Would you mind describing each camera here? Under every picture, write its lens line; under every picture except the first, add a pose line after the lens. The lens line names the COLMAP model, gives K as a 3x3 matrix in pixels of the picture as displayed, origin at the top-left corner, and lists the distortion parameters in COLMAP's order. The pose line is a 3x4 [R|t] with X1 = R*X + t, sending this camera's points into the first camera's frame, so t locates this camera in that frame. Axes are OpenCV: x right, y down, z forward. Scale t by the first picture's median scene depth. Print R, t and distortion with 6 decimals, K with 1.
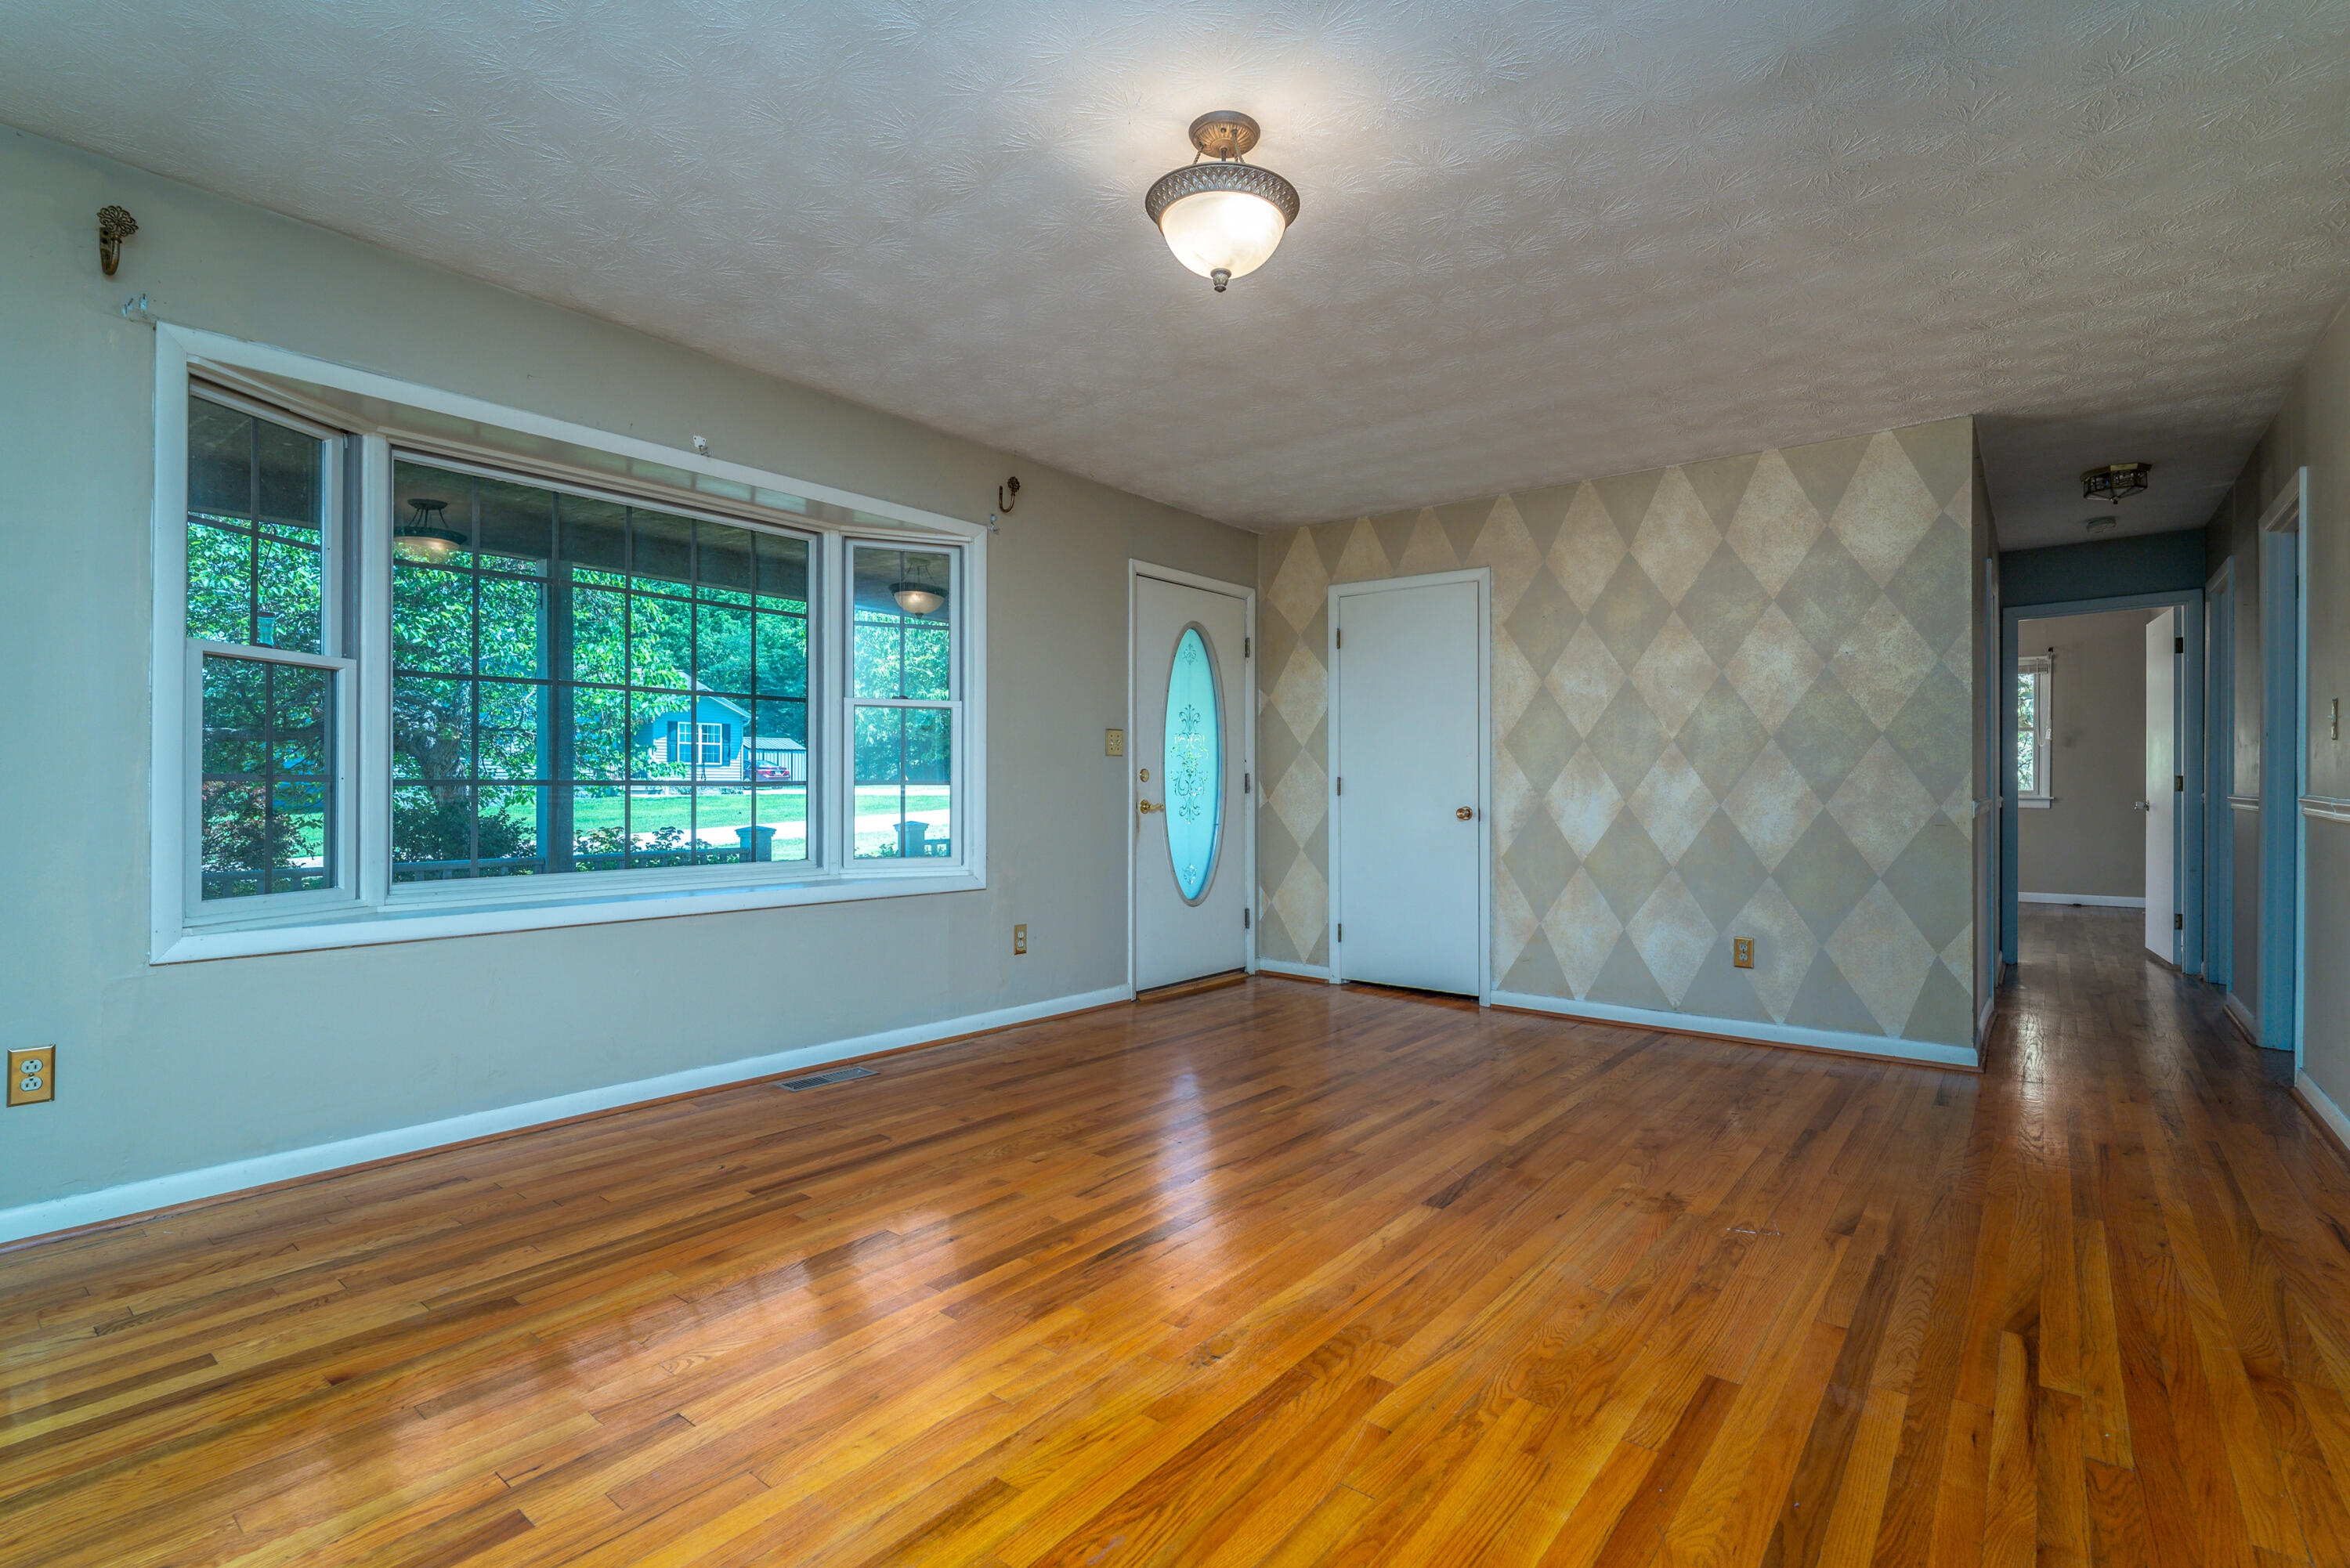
lens RADIAL K [[1088.8, 0, 1176.6], [0, 1088.8, 791.2], [0, 0, 1]] dist [0.000232, -0.000337]
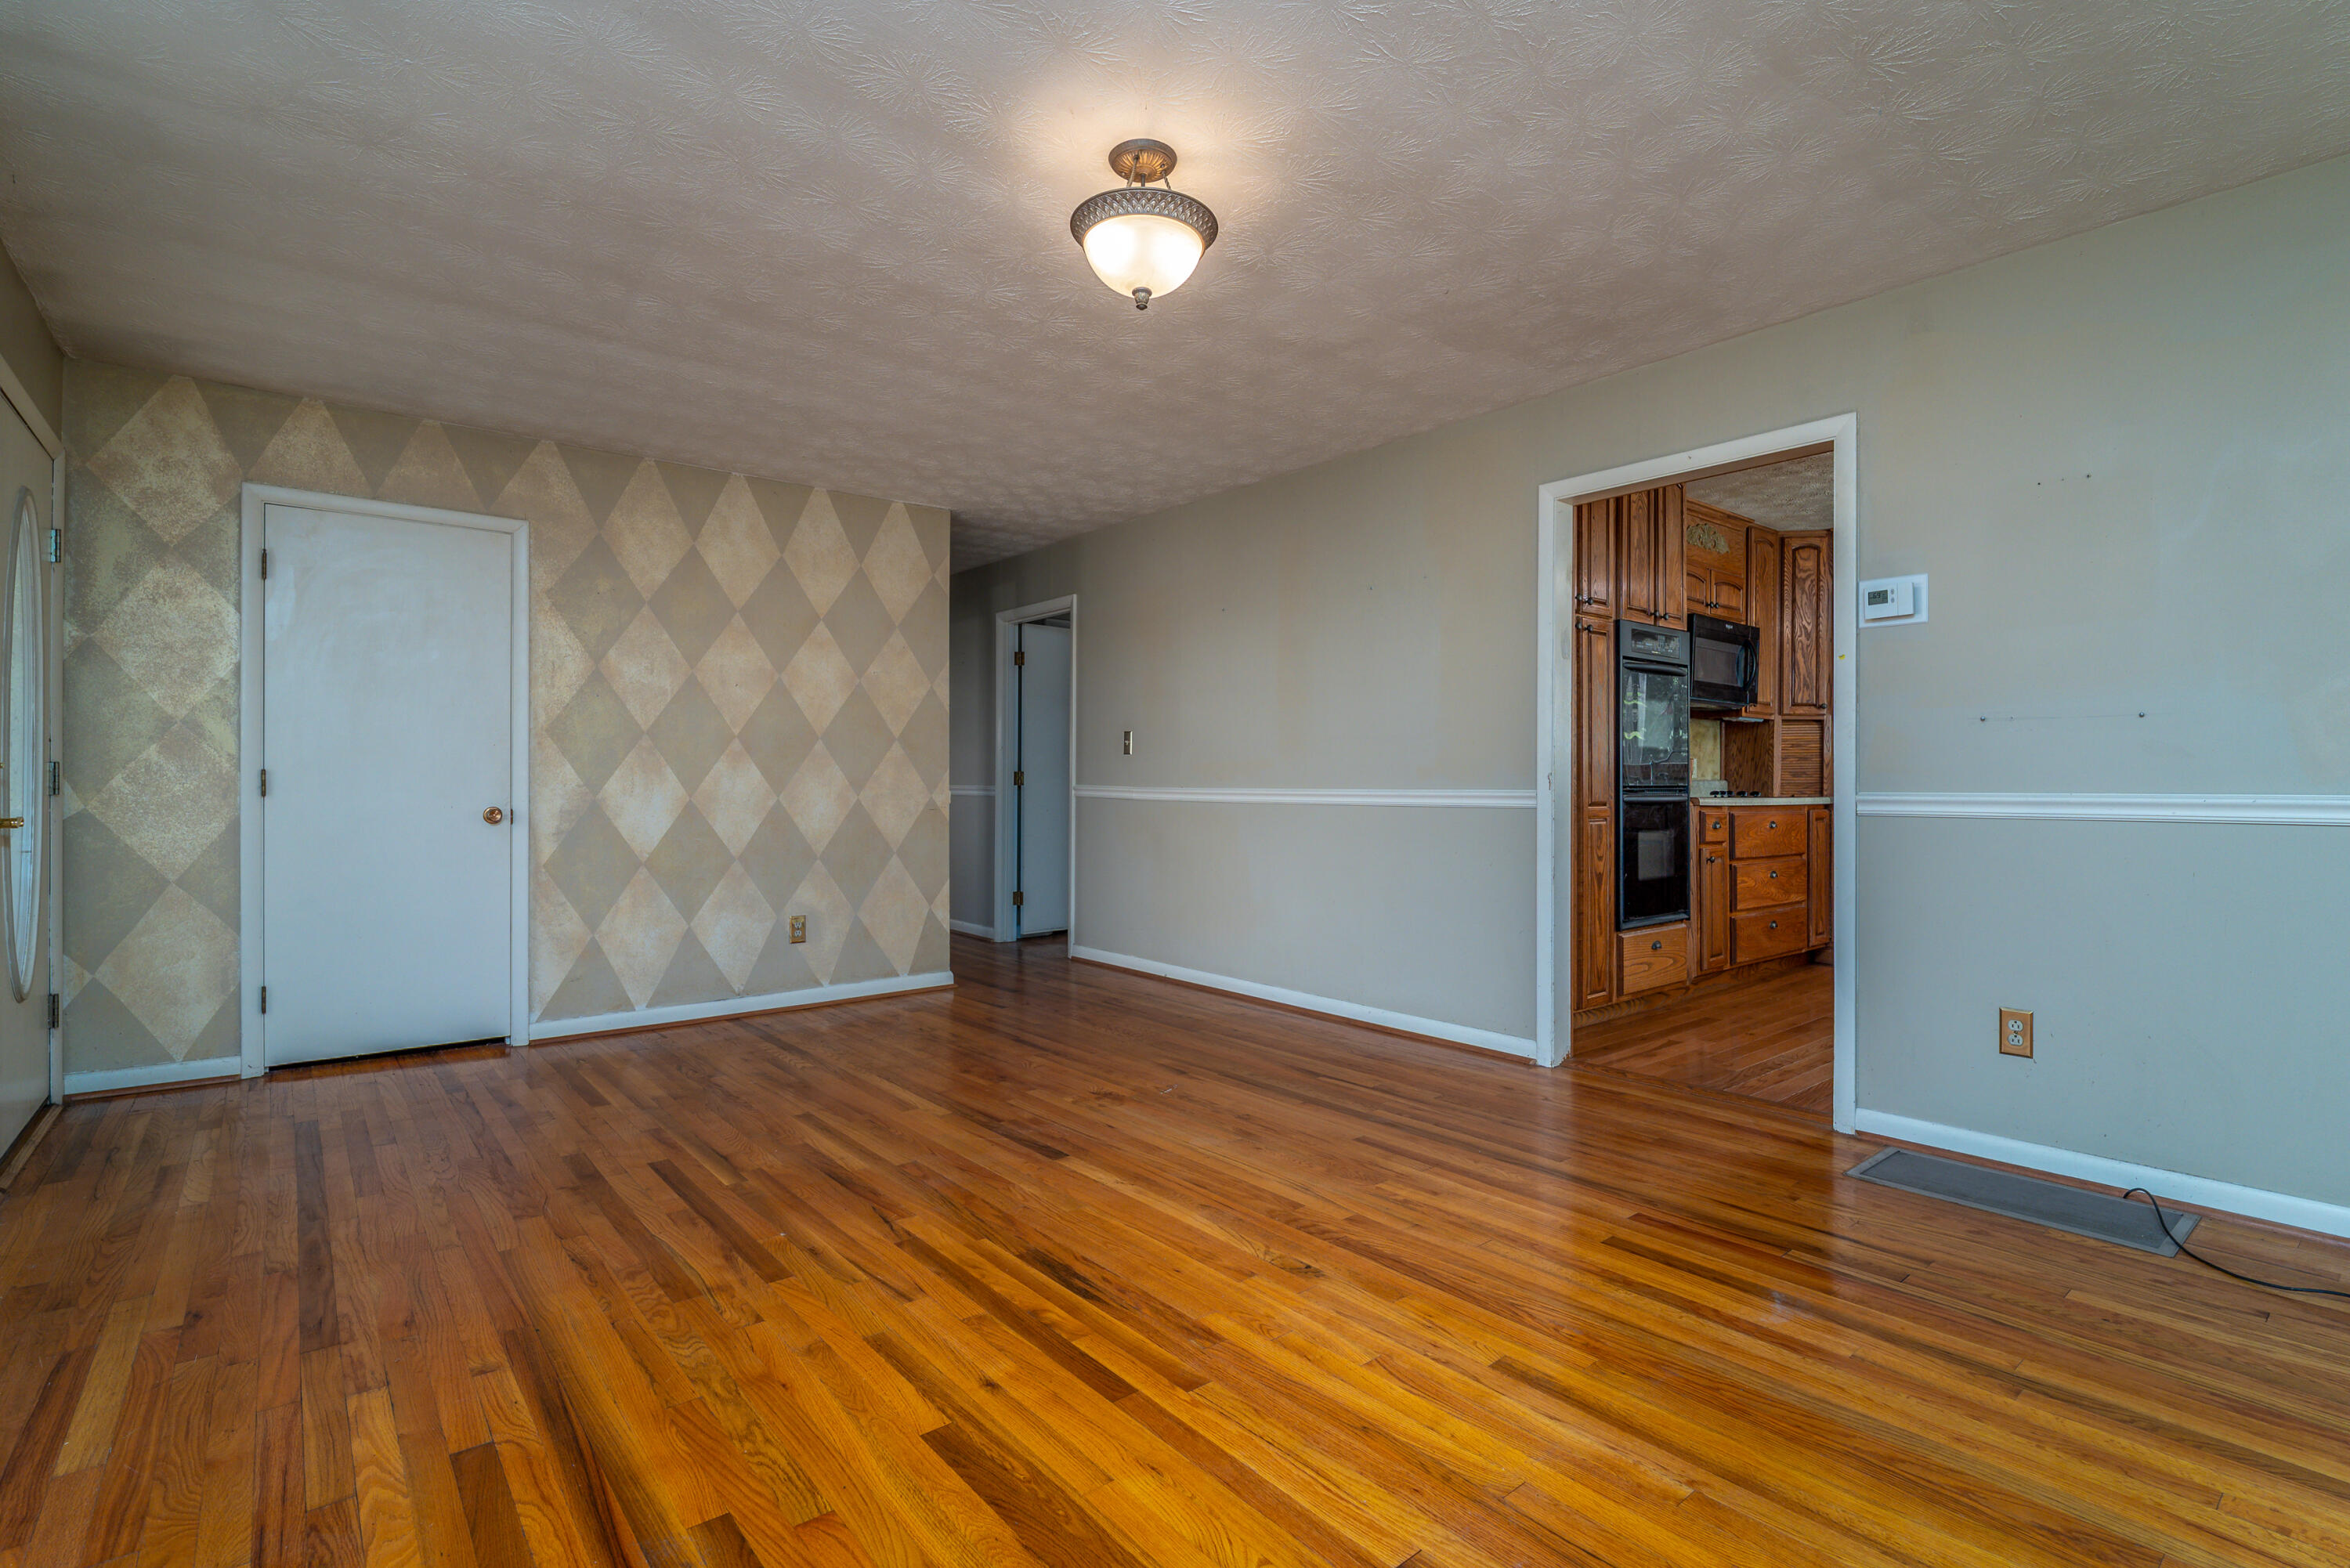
lens RADIAL K [[1095.8, 0, 1175.0], [0, 1095.8, 784.0], [0, 0, 1]] dist [-0.004022, -0.000565]
pose [[0.206445, -0.006883, 0.978434, -0.505290], [0.005364, 0.999968, 0.005902, -0.005966], [-0.978444, 0.004030, 0.206475, 0.390334]]
